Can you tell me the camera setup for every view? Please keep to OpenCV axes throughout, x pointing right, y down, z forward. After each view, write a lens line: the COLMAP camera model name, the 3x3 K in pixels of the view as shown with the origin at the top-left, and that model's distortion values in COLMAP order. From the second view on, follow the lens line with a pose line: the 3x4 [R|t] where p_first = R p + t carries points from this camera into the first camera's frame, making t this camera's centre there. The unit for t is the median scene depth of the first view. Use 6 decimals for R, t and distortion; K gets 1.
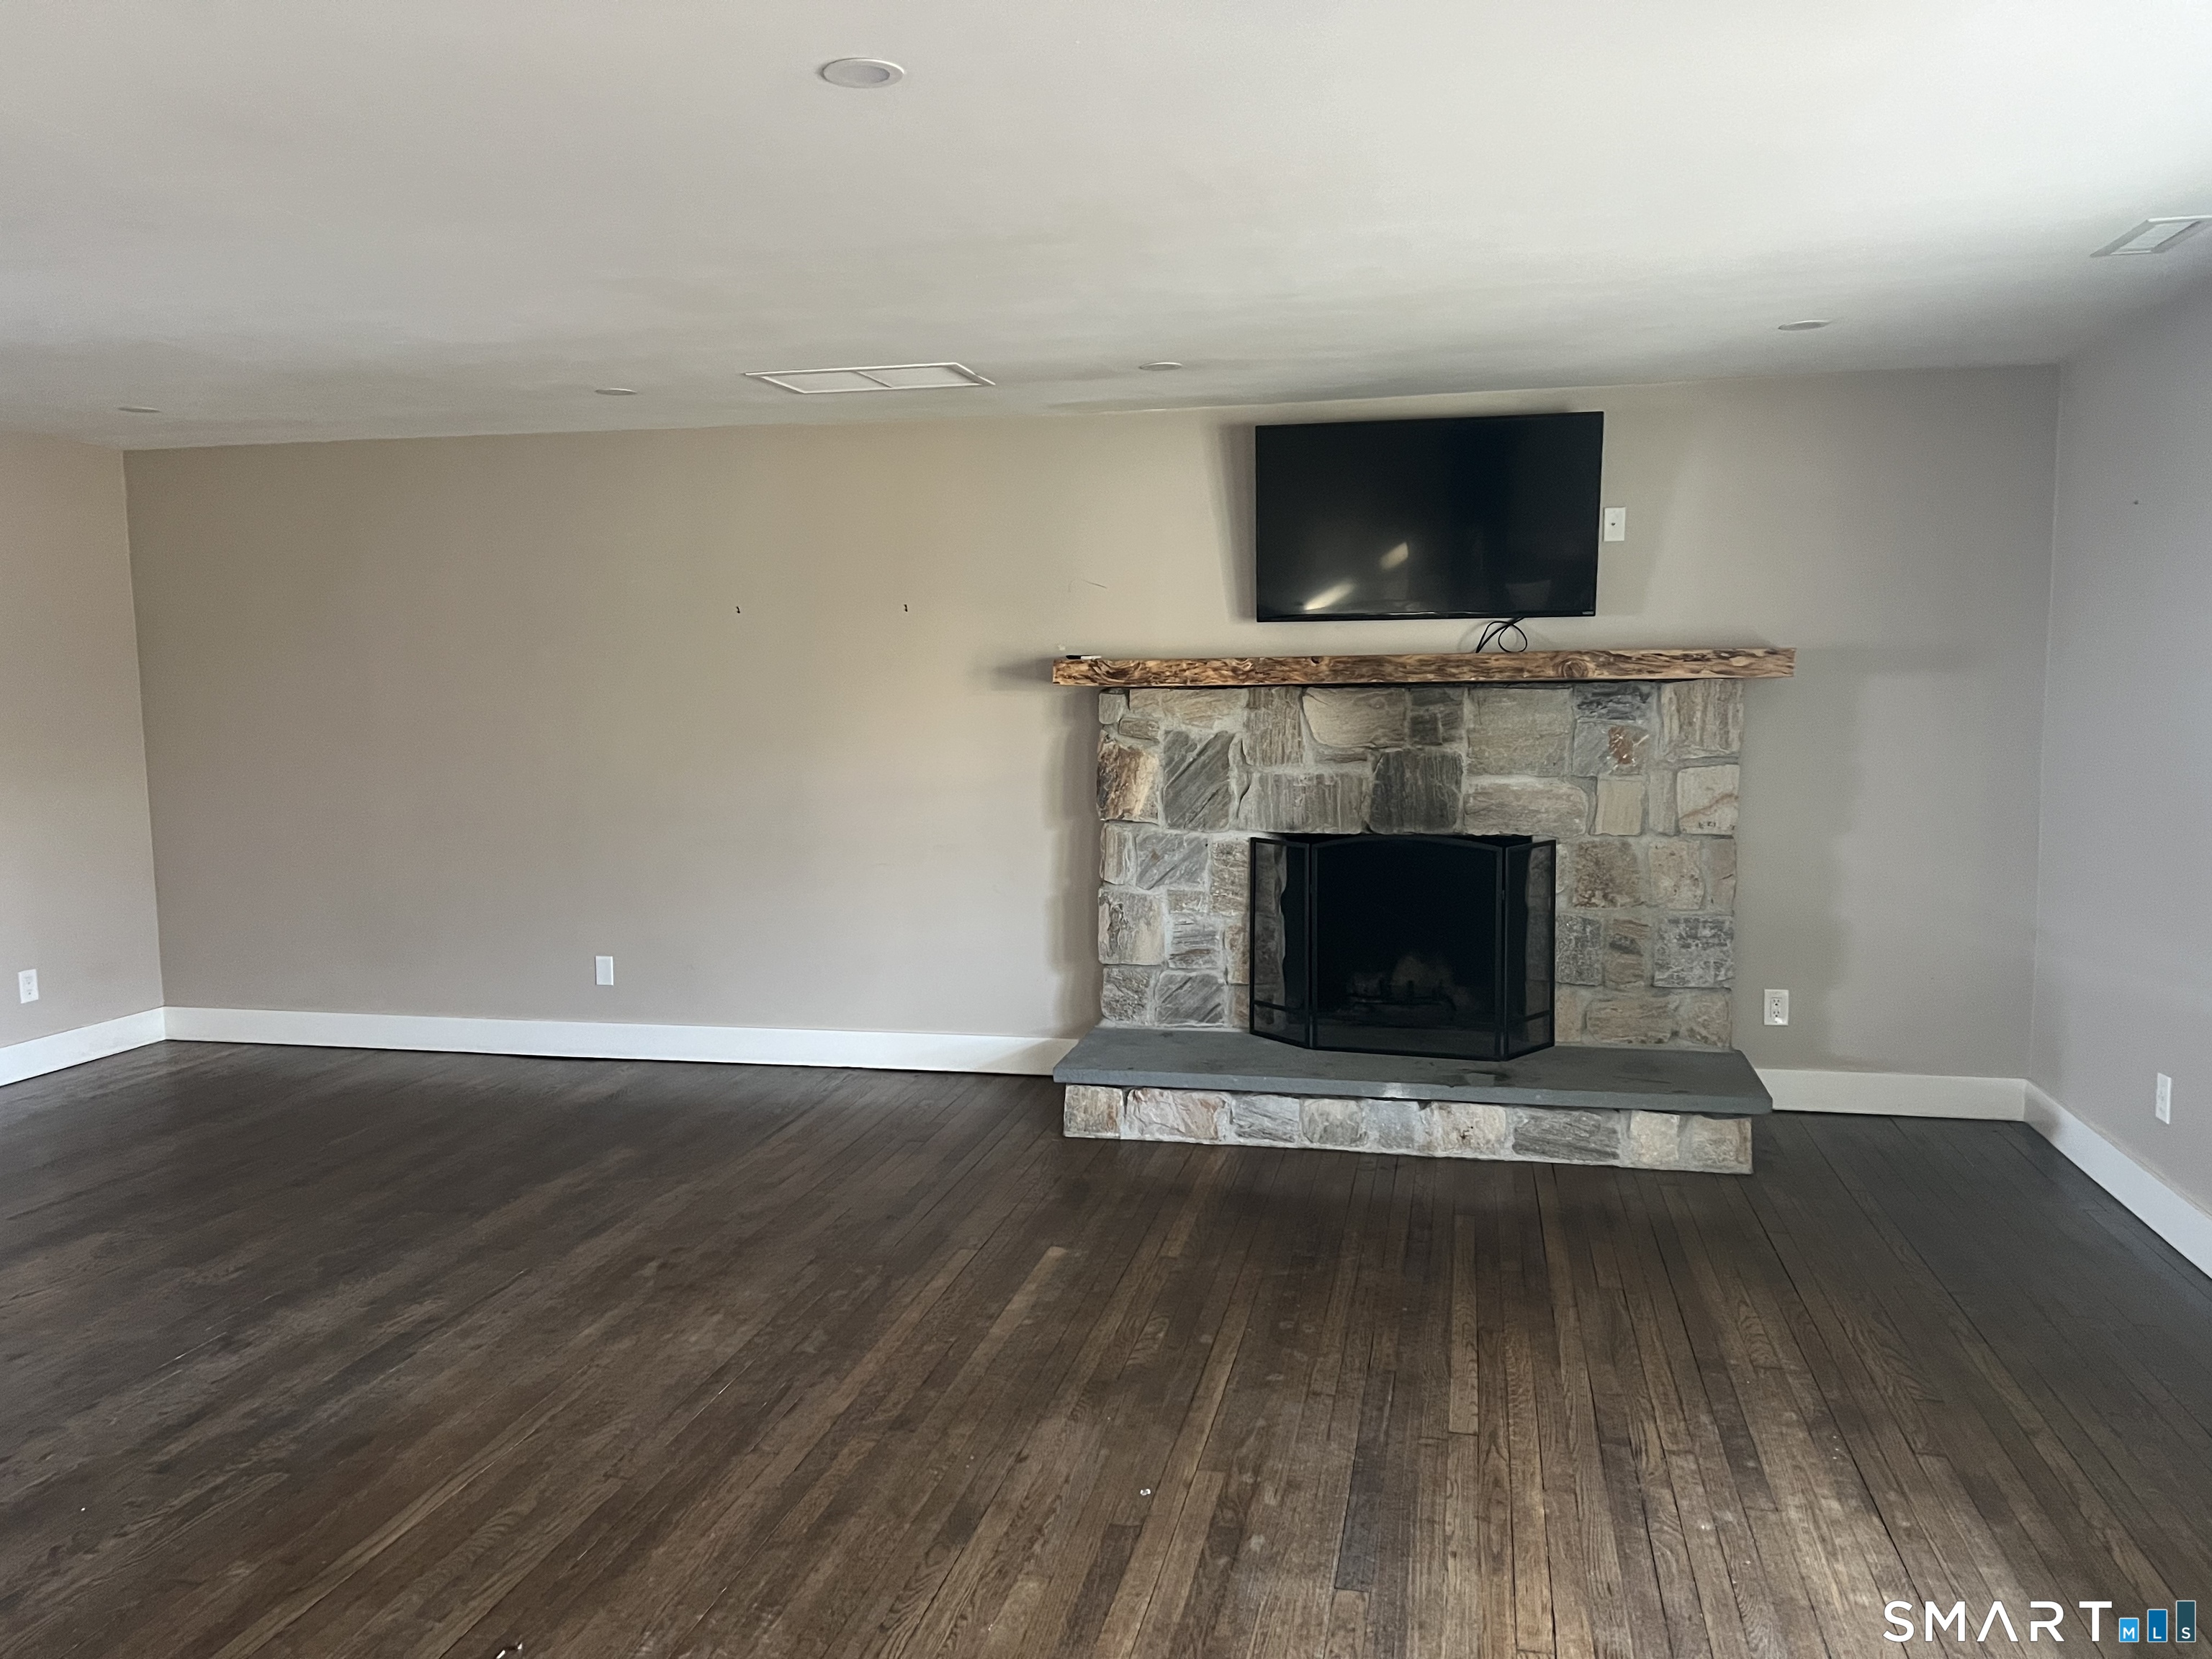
lens RADIAL K [[1668.4, 0, 1062.6], [0, 1668.4, 839.5], [0, 0, 1]] dist [0.084362, -0.297247]
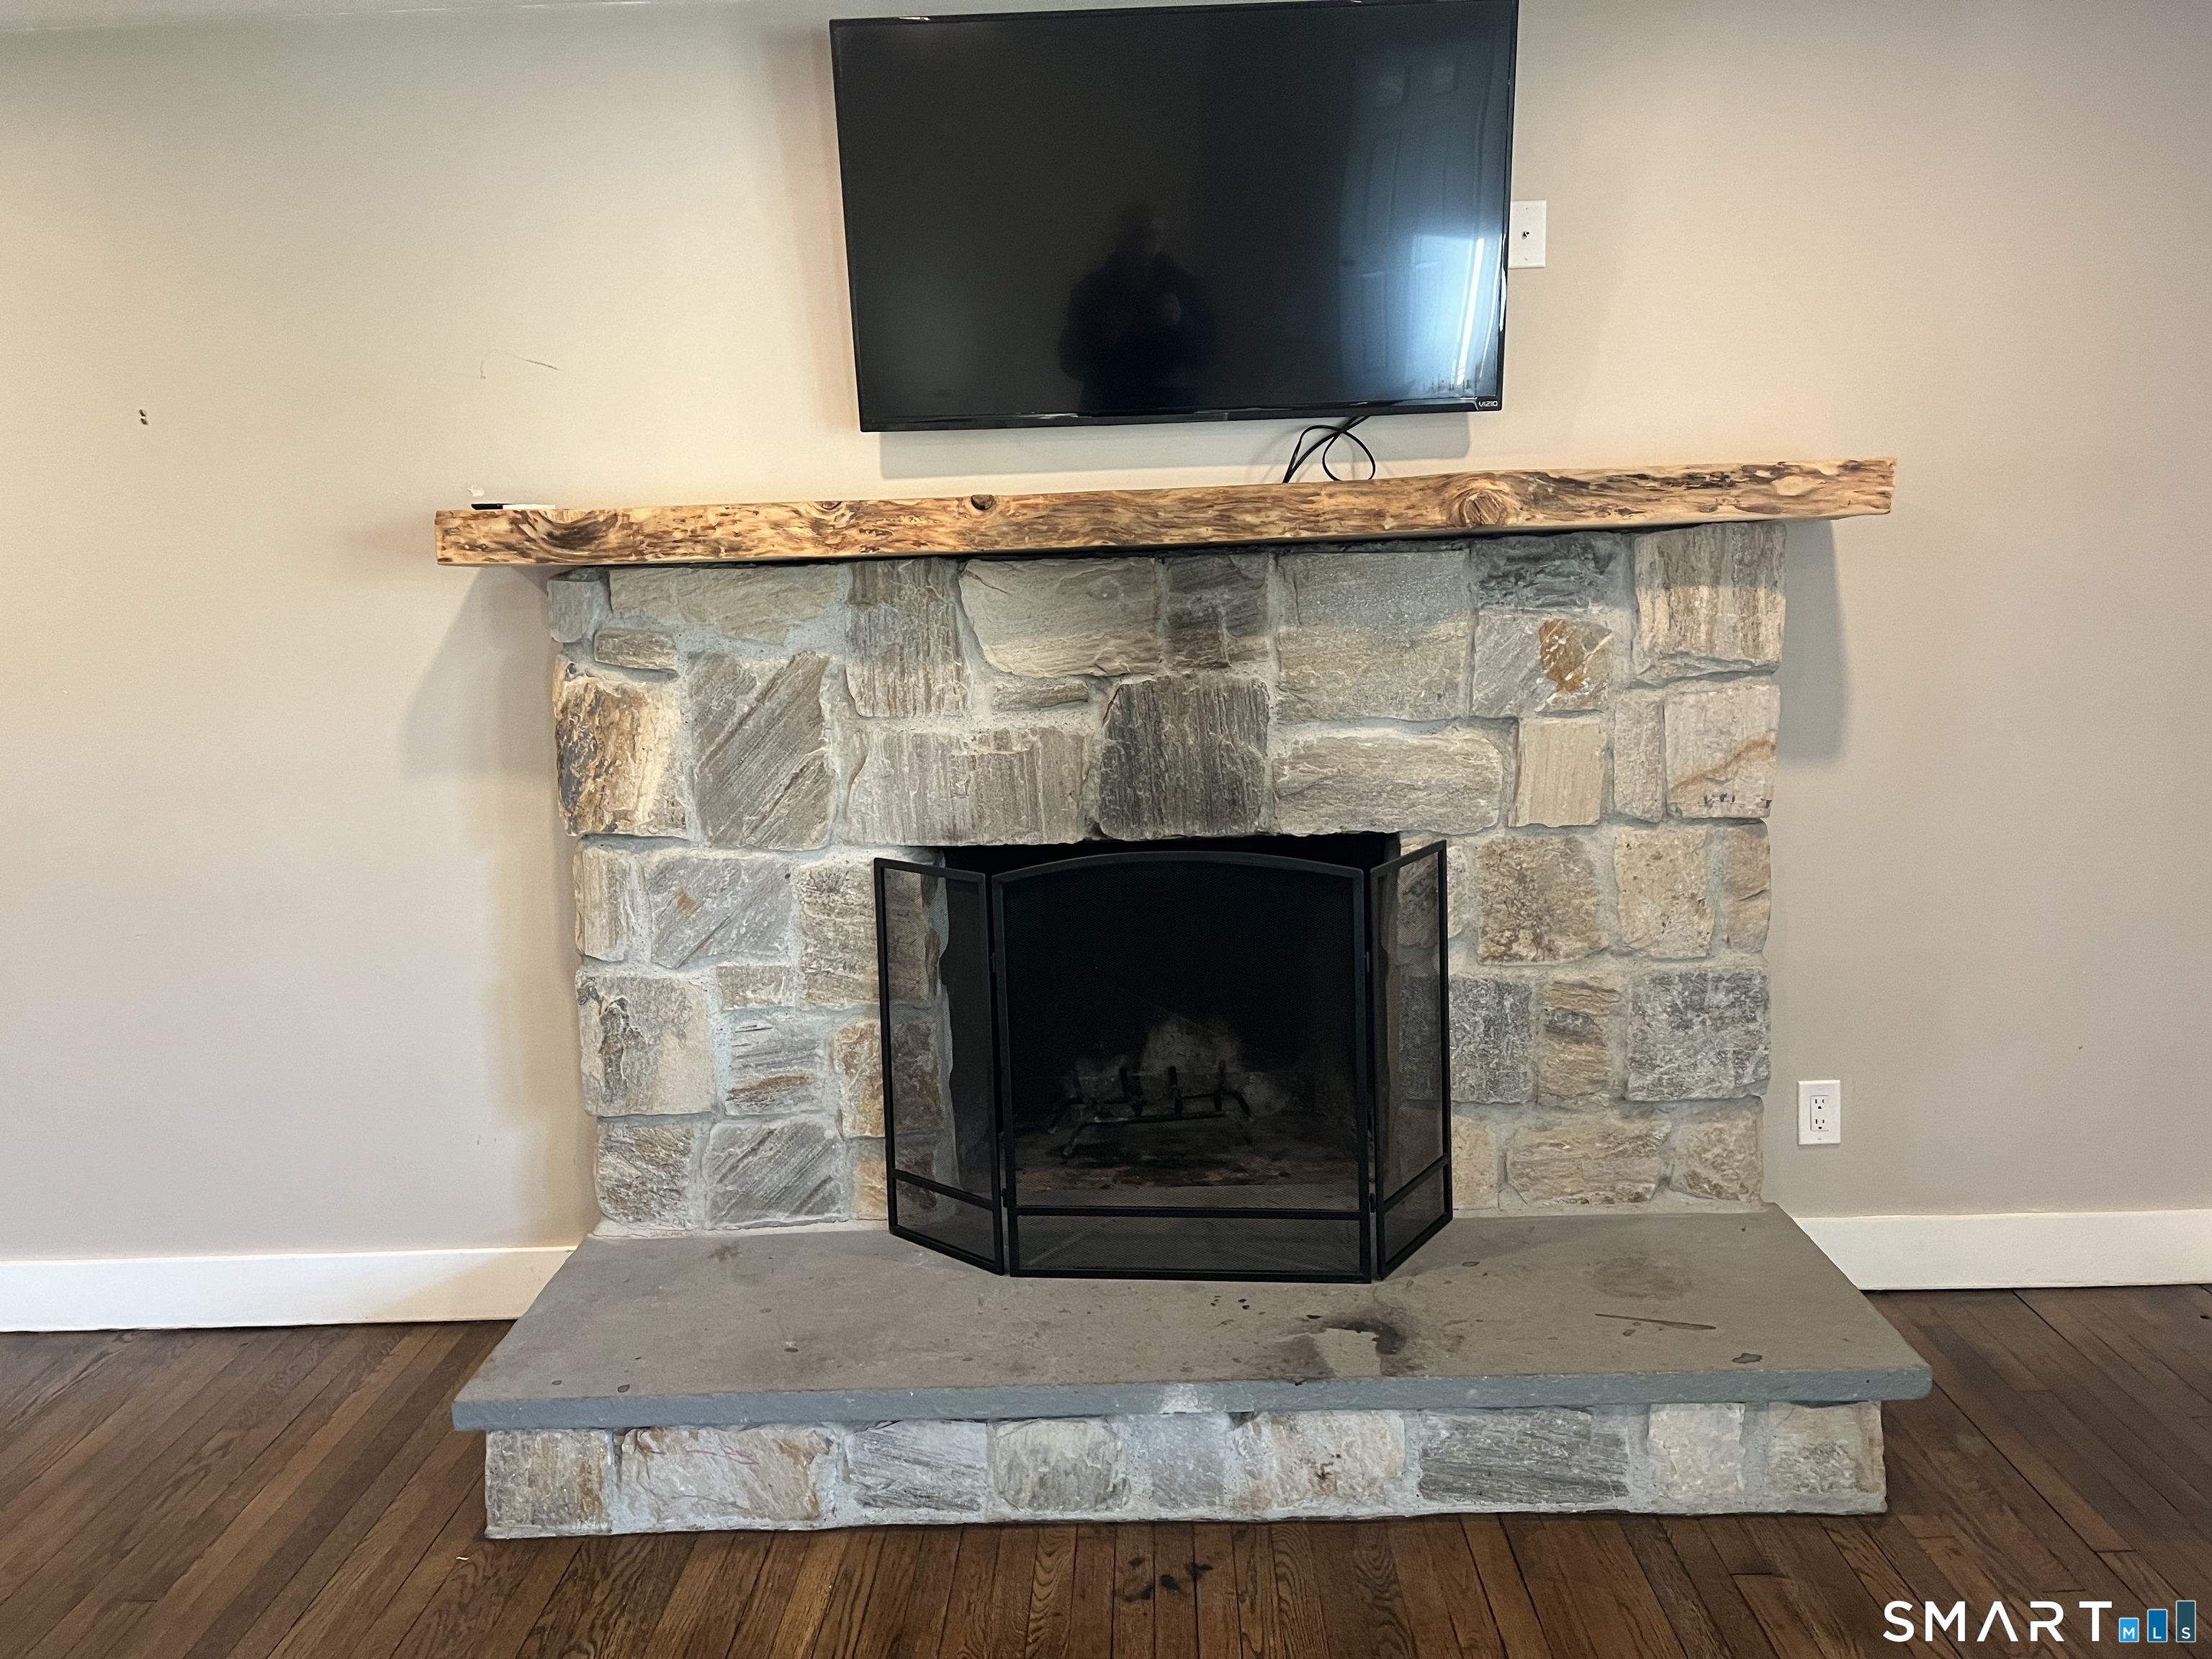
lens RADIAL K [[1638.1, 0, 1106.0], [0, 1638.1, 829.5], [0, 0, 1]] dist [0.096921, -0.110267]
pose [[0.977452, -0.054722, 0.203945, 0.083845], [0.043128, 0.997213, 0.060871, -0.039218], [-0.206707, -0.050703, 0.977088, 0.515916]]
